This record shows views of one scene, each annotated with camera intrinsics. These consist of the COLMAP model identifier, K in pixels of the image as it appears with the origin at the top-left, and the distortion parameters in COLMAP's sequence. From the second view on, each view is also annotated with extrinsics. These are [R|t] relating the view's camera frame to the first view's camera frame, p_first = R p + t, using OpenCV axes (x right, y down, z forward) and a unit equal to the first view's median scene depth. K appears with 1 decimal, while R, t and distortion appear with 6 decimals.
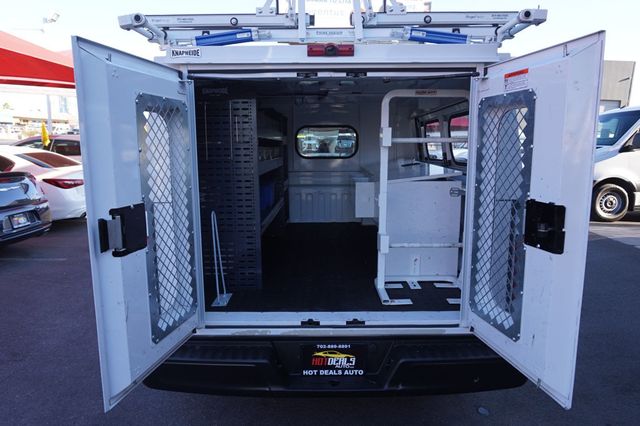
lens RADIAL K [[436.2, 0, 321.1], [0, 436.2, 213.1], [0, 0, 1]] dist [-0.033125, 0.024176]
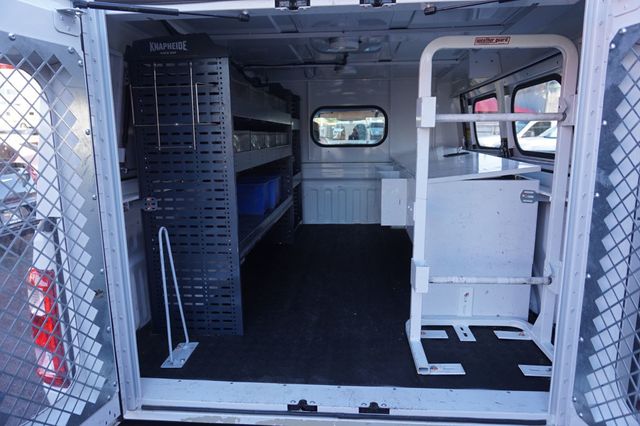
lens RADIAL K [[436.2, 0, 319.6], [0, 436.2, 214.9], [0, 0, 1]] dist [-0.033125, 0.024176]
pose [[0.997117, 0.007820, -0.075478, 0.038336], [-0.005490, 0.999504, 0.031024, -0.040380], [0.075683, -0.030520, 0.996665, 0.319765]]
